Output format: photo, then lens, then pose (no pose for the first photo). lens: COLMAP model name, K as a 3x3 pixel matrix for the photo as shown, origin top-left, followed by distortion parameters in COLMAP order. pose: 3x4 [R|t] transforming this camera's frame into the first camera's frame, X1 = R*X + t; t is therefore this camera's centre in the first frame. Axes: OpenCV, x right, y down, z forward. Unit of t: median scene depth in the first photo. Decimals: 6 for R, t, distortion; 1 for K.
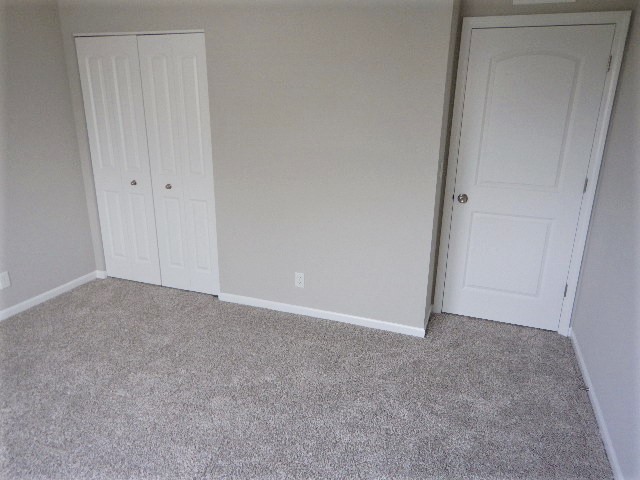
lens RADIAL K [[451.5, 0, 319.3], [0, 451.5, 236.8], [0, 0, 1]] dist [0.004227, -0.000352]
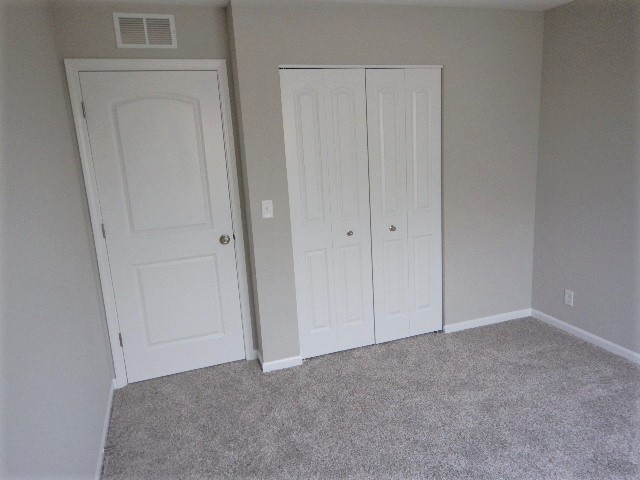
lens RADIAL K [[451.5, 0, 319.3], [0, 451.5, 236.8], [0, 0, 1]] dist [0.004227, -0.000352]
pose [[0.769089, -0.185095, 0.611754, -1.031099], [0.246092, 0.969112, -0.016164, -0.119633], [-0.589866, 0.162979, 0.790883, 0.366346]]
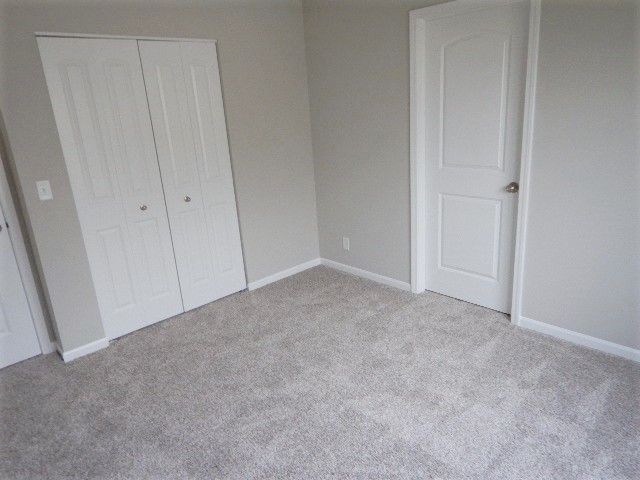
lens RADIAL K [[451.5, 0, 319.3], [0, 451.5, 236.8], [0, 0, 1]] dist [0.004227, -0.000352]
pose [[0.441626, -0.299034, 0.845899, -1.056631], [0.327457, 0.931505, 0.158338, -0.099799], [-0.835307, 0.207069, 0.509298, 0.300990]]
